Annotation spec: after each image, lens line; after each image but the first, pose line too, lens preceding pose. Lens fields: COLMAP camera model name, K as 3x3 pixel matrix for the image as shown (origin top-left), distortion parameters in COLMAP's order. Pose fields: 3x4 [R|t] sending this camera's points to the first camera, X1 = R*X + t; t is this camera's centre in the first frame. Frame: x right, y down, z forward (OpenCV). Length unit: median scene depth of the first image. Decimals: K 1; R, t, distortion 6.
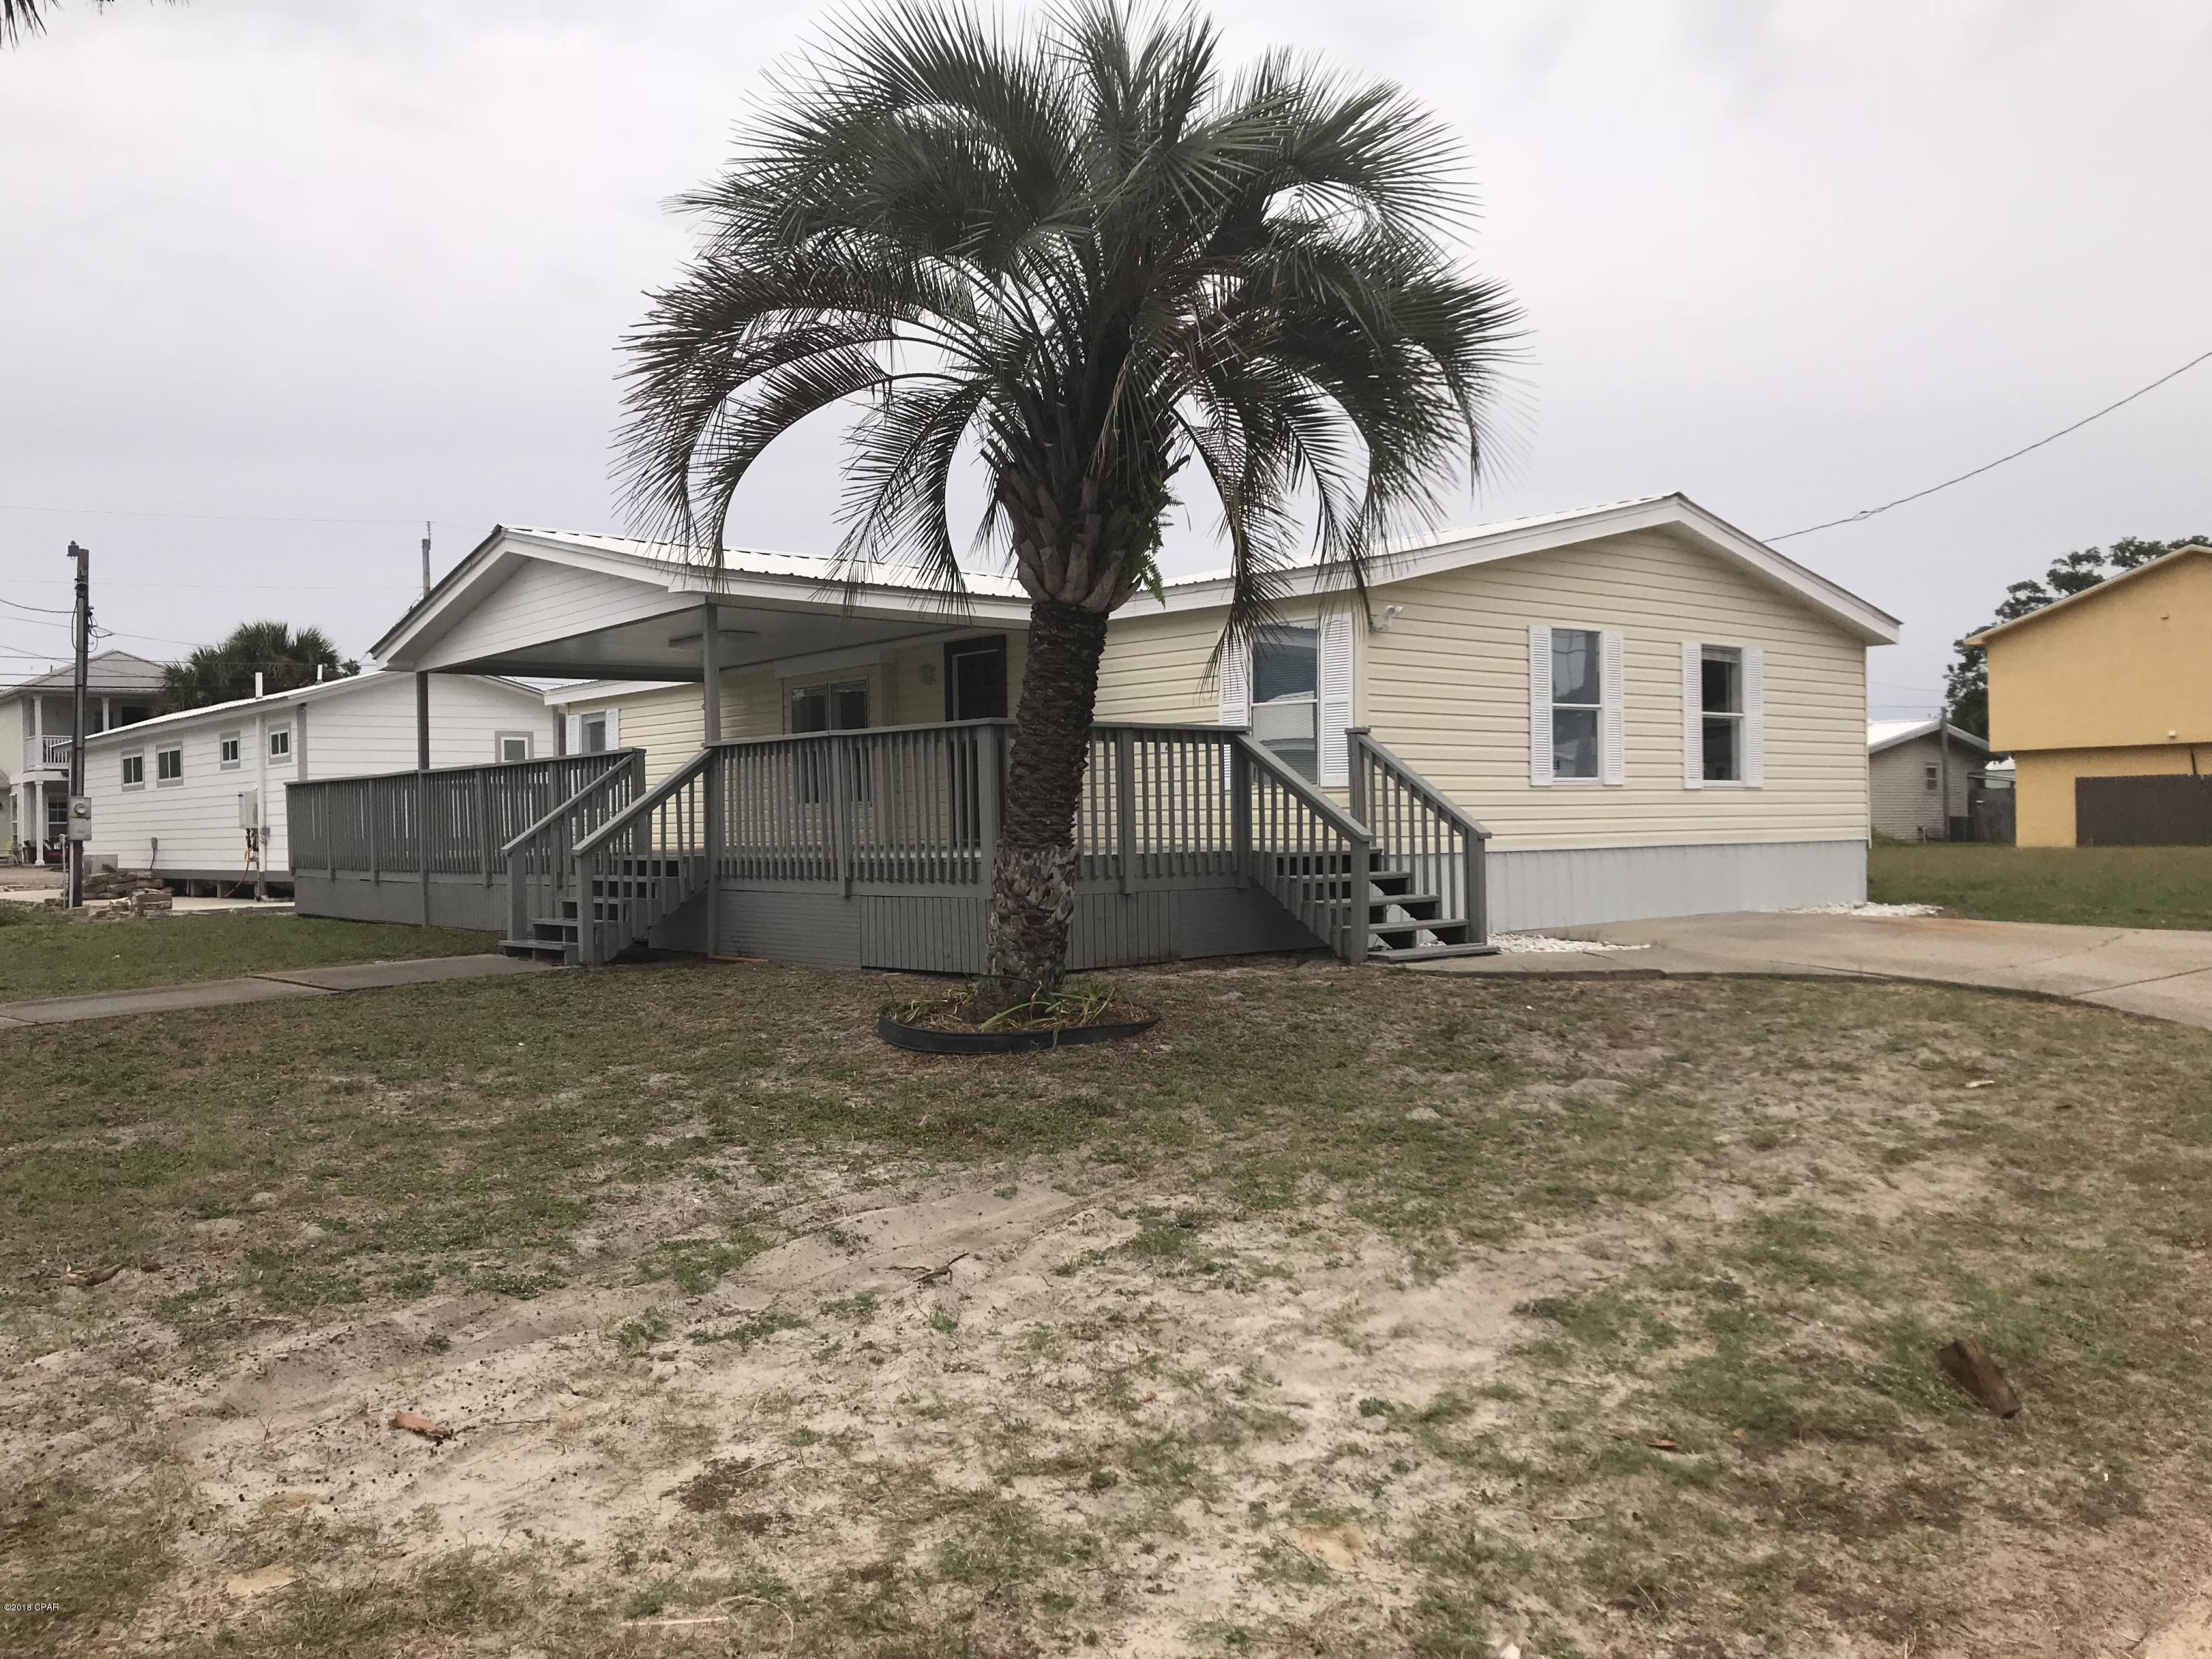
lens RADIAL K [[1829.8, 0, 1101.9], [0, 1829.8, 828.8], [0, 0, 1]] dist [0.004729, 0.010780]
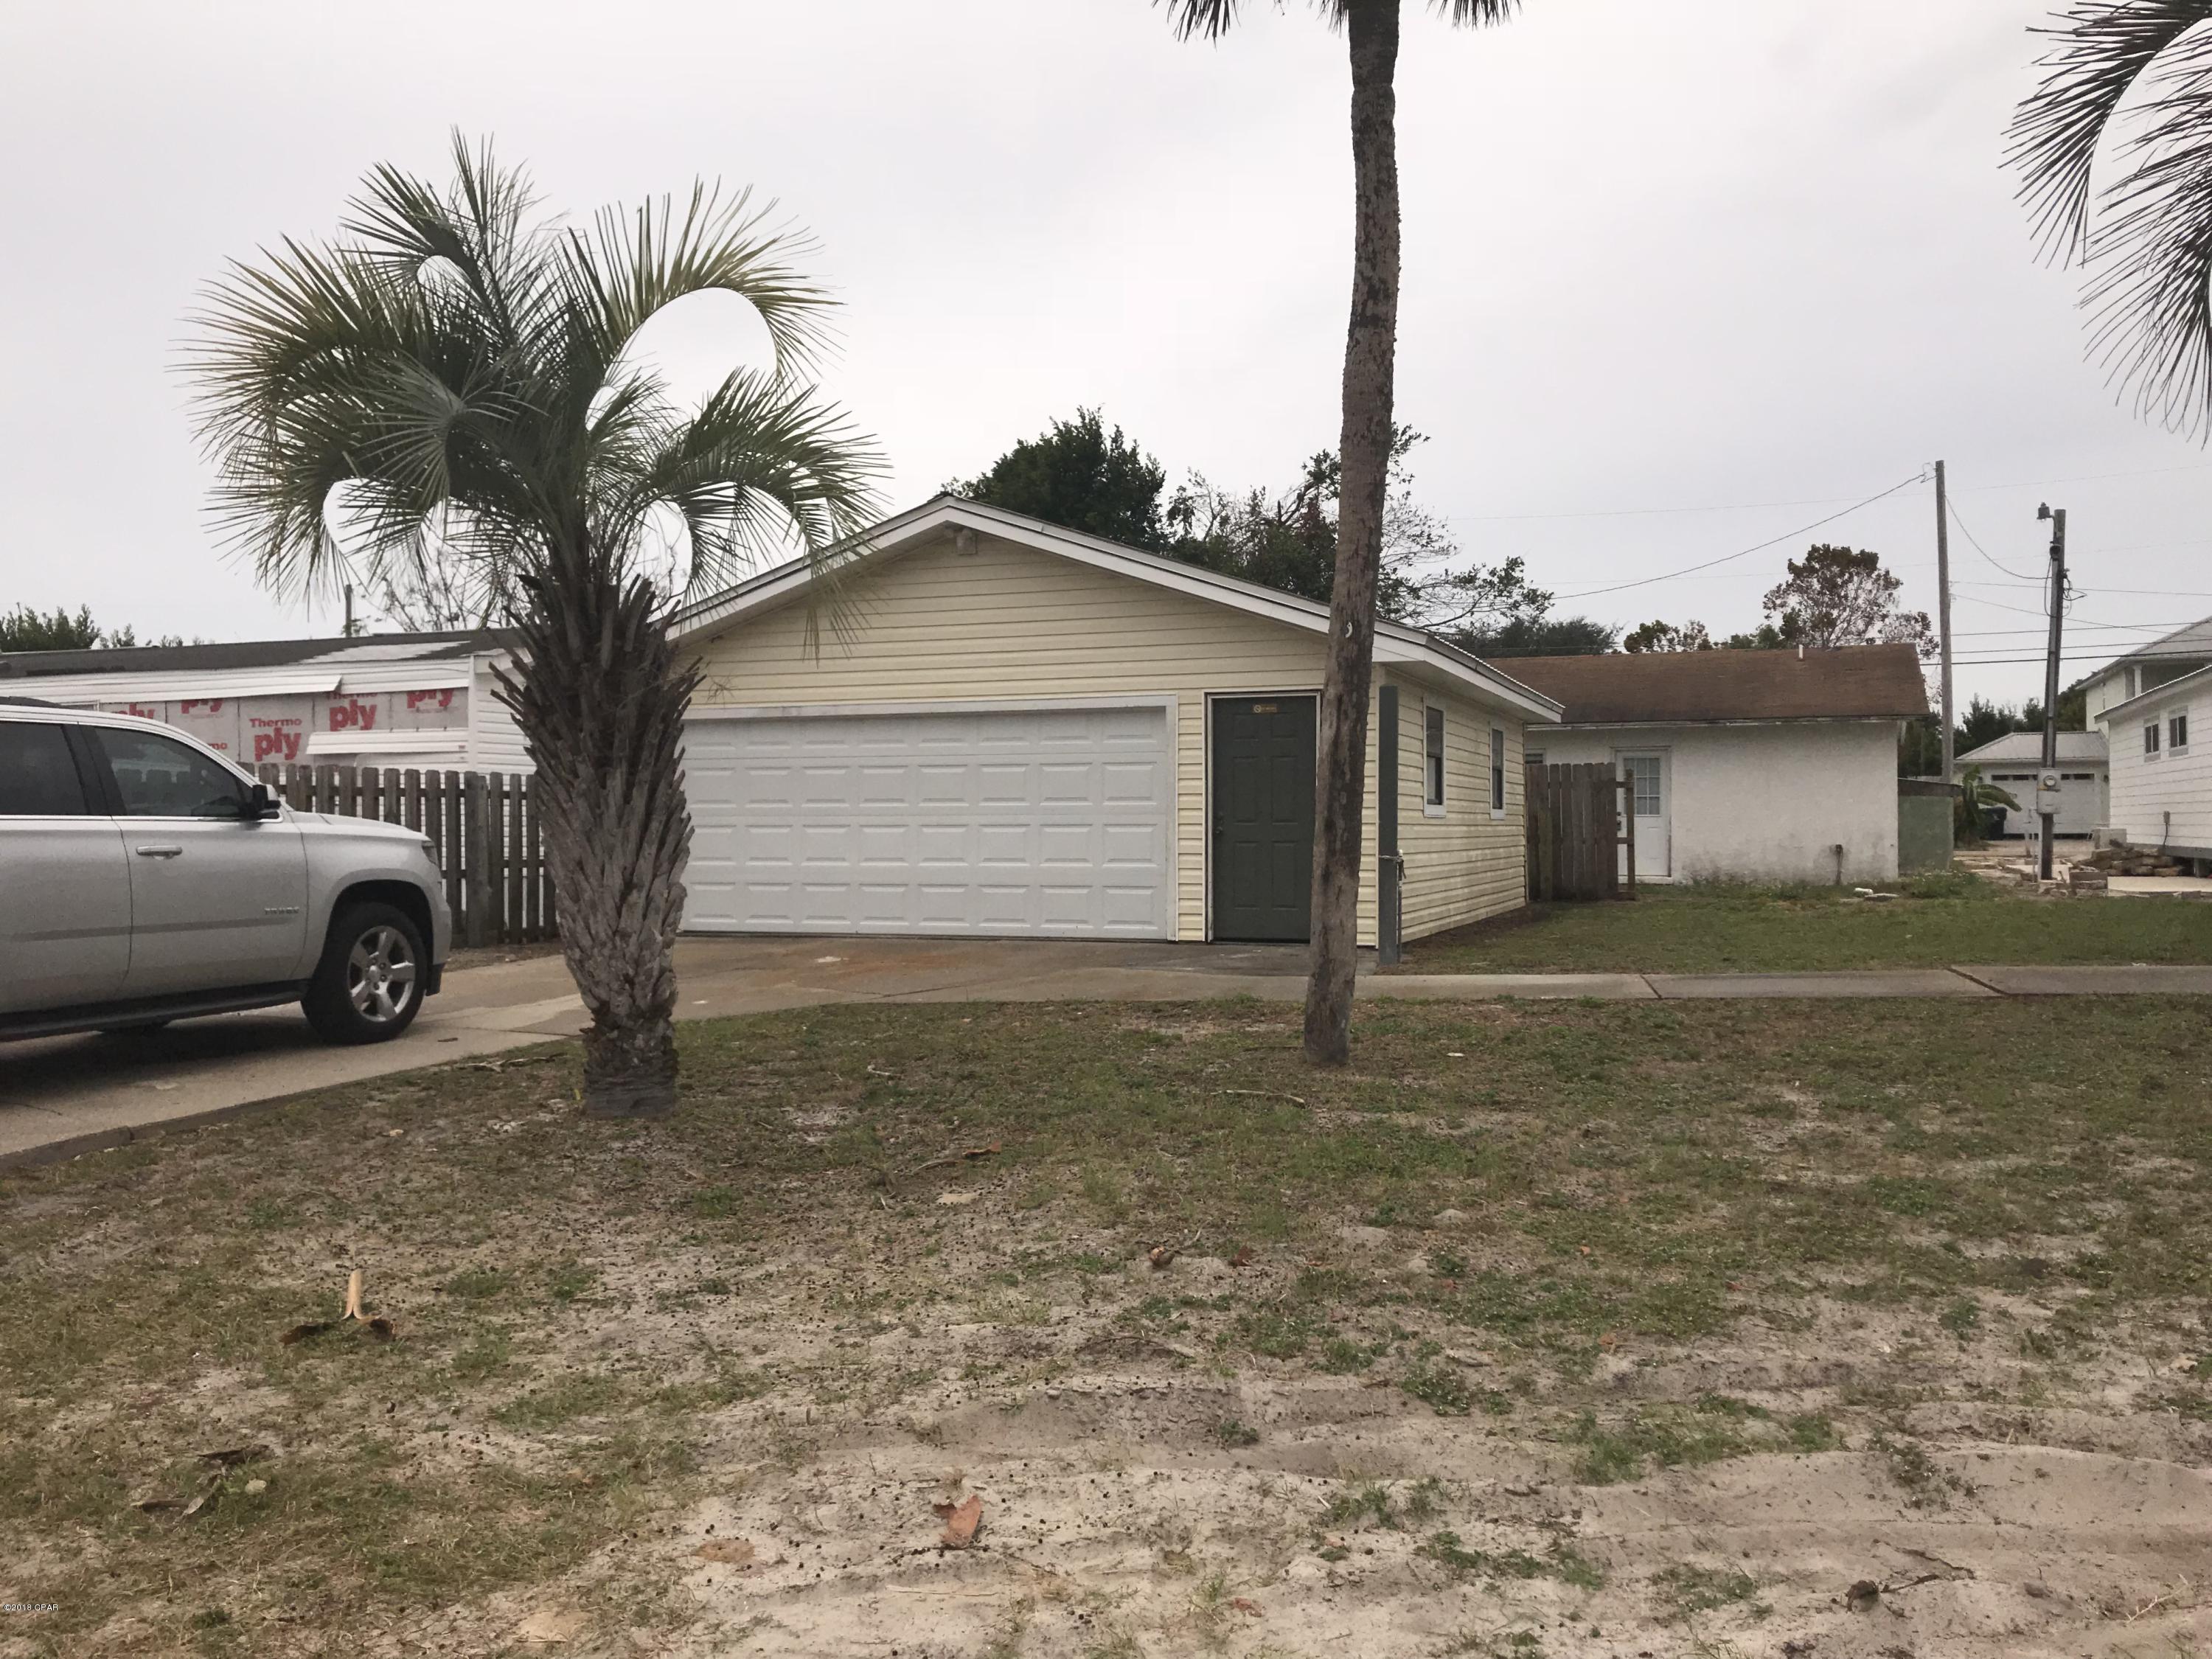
lens RADIAL K [[1829.8, 0, 1102.5], [0, 1829.8, 823.1], [0, 0, 1]] dist [0.004729, 0.010780]
pose [[0.461758, 0.013735, -0.886900, 0.322345], [-0.003132, 0.999899, 0.013854, -0.001751], [0.887000, -0.003620, 0.461754, 0.562691]]
